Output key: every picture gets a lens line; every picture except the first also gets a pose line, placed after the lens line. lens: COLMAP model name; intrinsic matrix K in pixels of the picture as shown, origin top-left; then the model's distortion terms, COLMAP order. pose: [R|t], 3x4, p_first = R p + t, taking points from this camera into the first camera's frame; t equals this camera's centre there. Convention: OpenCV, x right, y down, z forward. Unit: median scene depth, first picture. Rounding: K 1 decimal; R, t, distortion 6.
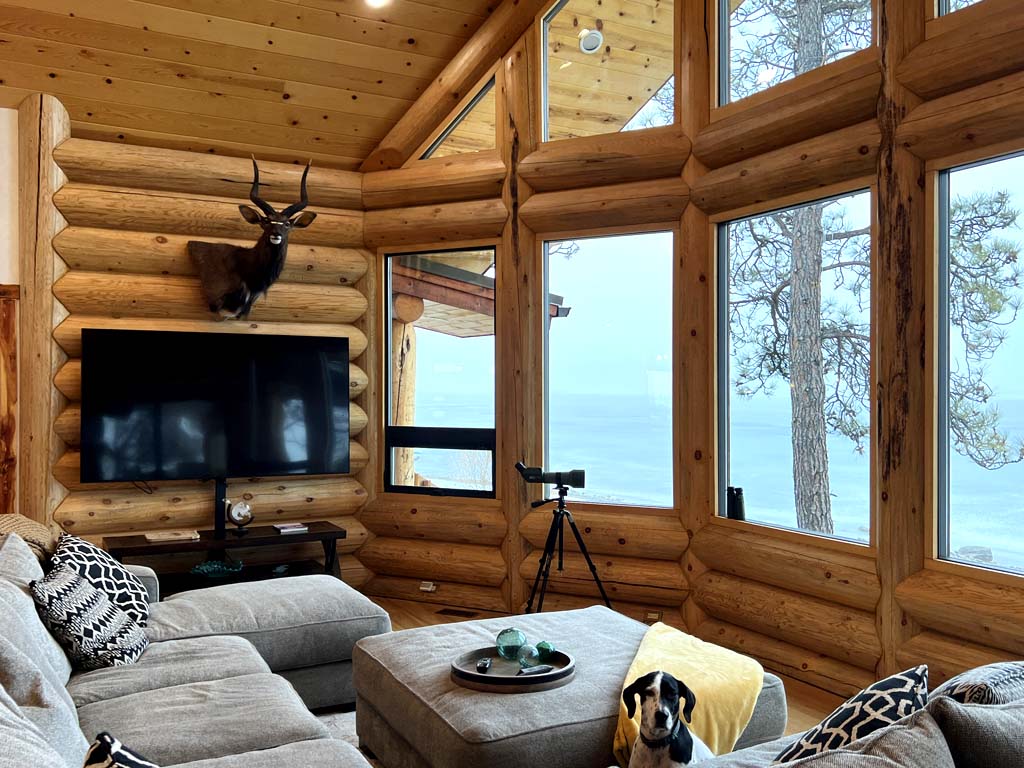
lens RADIAL K [[923.6, 0, 517.1], [0, 923.6, 382.2], [0, 0, 1]] dist [0.070399, -0.046170]
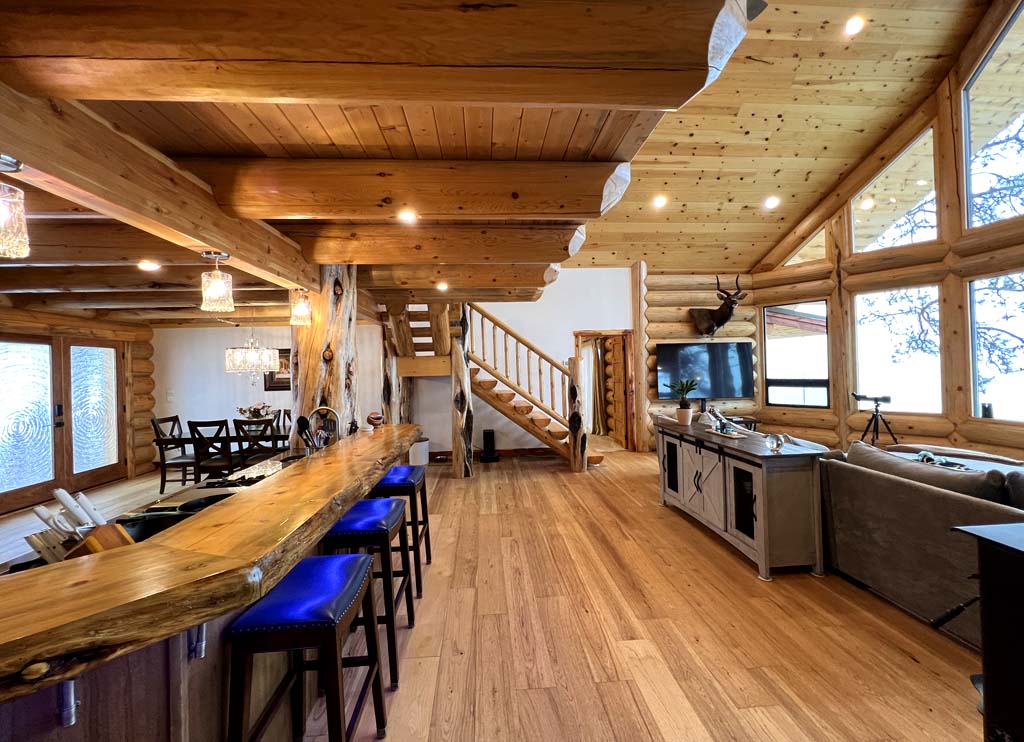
lens RADIAL K [[425.1, 0, 509.6], [0, 425.1, 366.2], [0, 0, 1]] dist [-0.009685, 0.001225]
pose [[0.912177, -0.026054, -0.408966, -0.330565], [0.028464, 0.999595, -0.000193, -0.003530], [0.408806, -0.011465, 0.912549, -0.303320]]
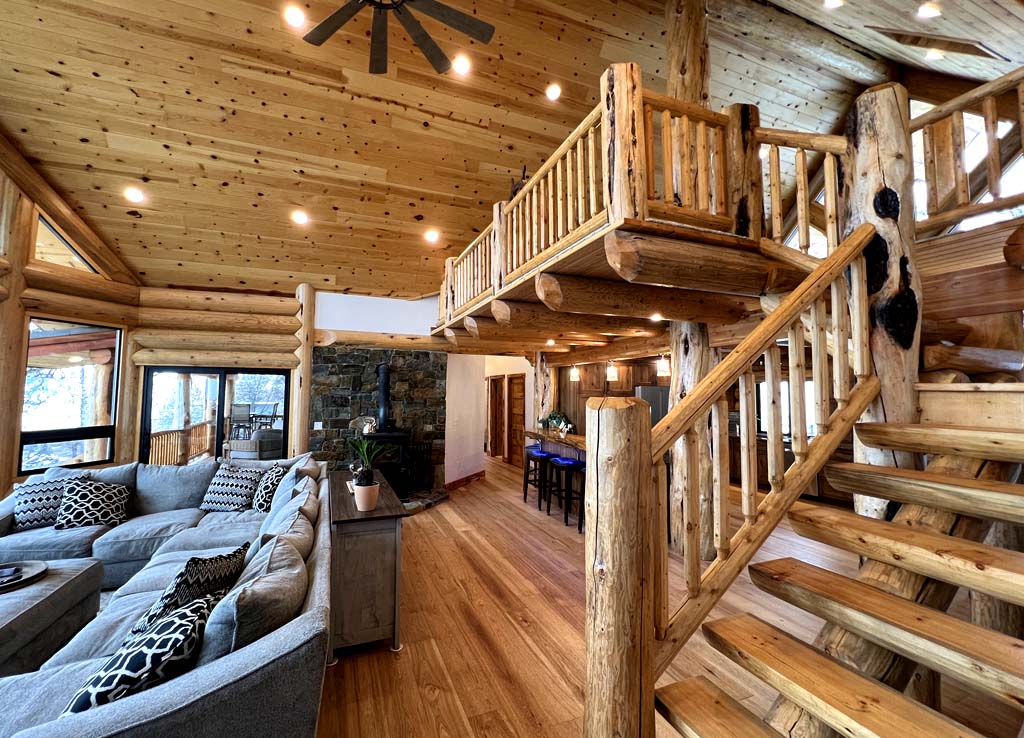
lens RADIAL K [[425.1, 0, 511.1], [0, 425.1, 366.4], [0, 0, 1]] dist [-0.009685, 0.001225]
pose [[-0.995782, -0.001216, 0.091742, -0.560836], [-0.007644, 0.997536, -0.069739, -0.018574], [-0.091431, -0.070146, -0.993338, 0.943228]]
